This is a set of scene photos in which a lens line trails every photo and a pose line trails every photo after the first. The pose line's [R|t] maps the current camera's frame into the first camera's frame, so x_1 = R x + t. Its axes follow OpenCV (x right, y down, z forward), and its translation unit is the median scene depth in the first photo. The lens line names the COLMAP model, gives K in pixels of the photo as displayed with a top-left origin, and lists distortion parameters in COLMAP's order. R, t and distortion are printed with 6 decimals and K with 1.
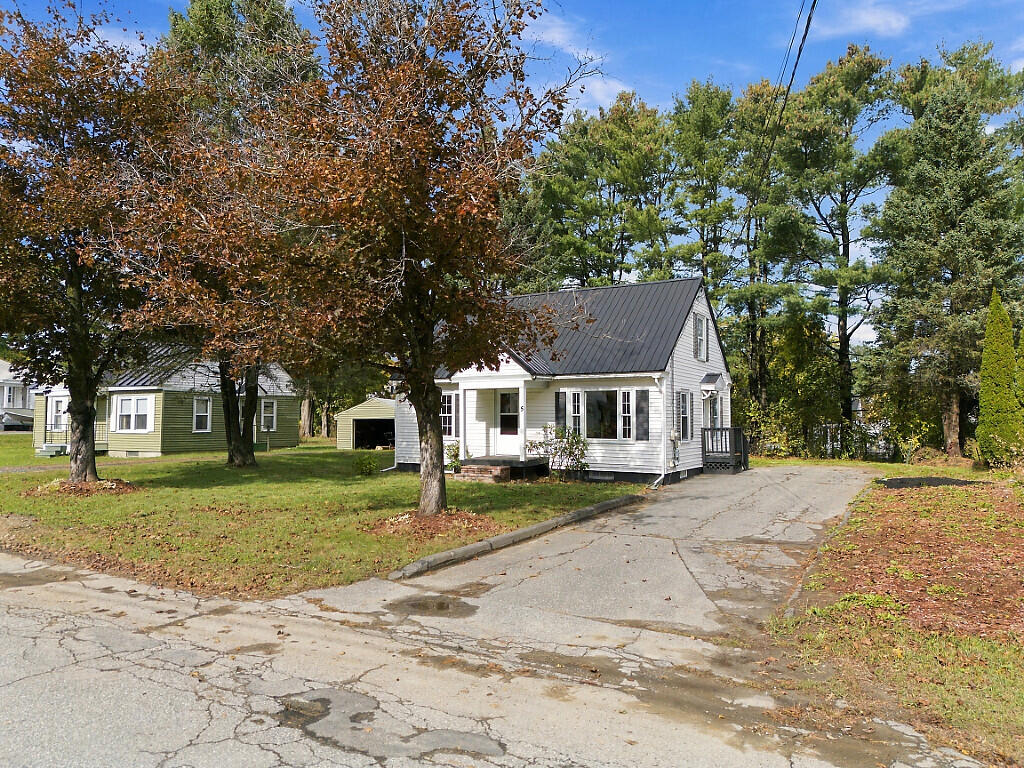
lens RADIAL K [[716.5, 0, 515.9], [0, 716.5, 385.4], [0, 0, 1]] dist [0.081402, -0.077936]
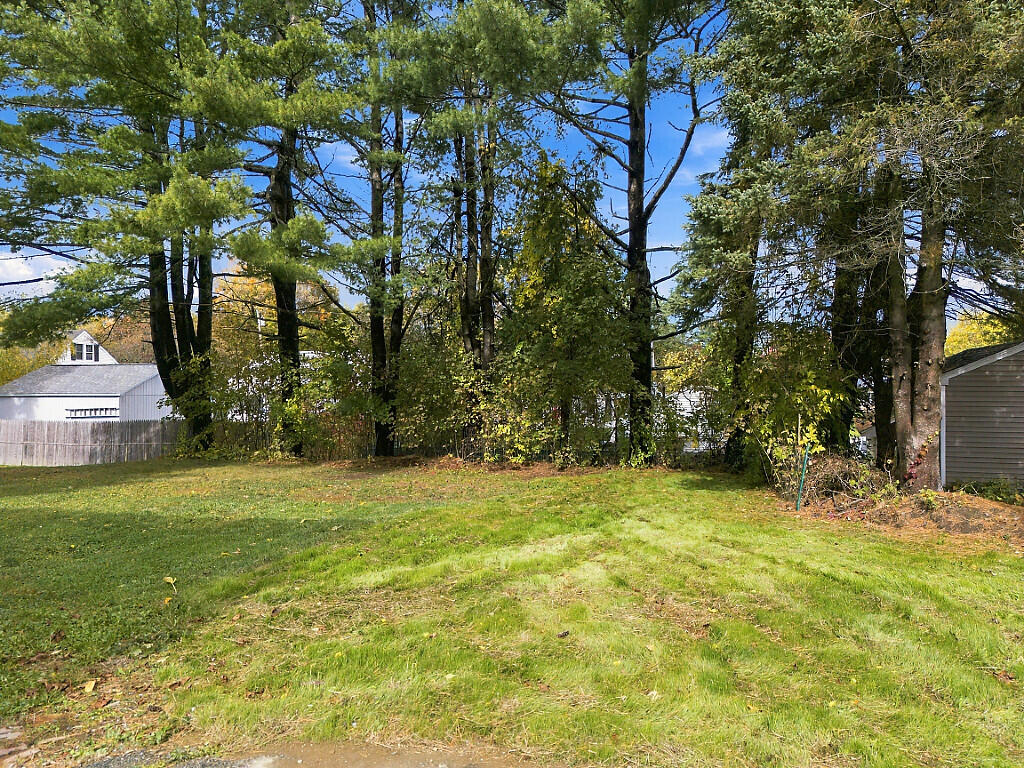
lens RADIAL K [[716.5, 0, 515.9], [0, 716.5, 385.4], [0, 0, 1]] dist [0.081402, -0.077936]
pose [[0.965044, -0.013757, 0.261728, 0.486406], [0.002336, 0.999033, 0.043898, 0.049736], [-0.262079, -0.041752, 0.964143, 1.094576]]
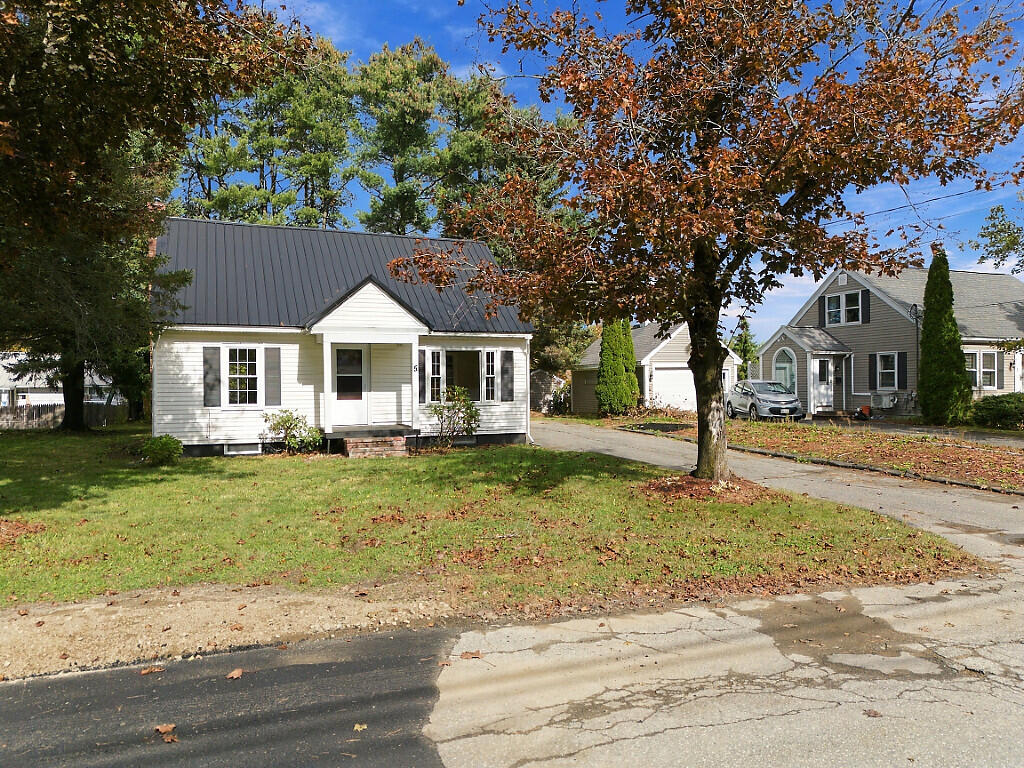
lens RADIAL K [[716.5, 0, 515.9], [0, 716.5, 385.4], [0, 0, 1]] dist [0.081402, -0.077936]
pose [[0.623913, -0.007223, 0.781461, -0.574156], [-0.028358, 0.999089, 0.031875, 0.021672], [-0.780979, -0.042048, 0.623140, 0.360504]]
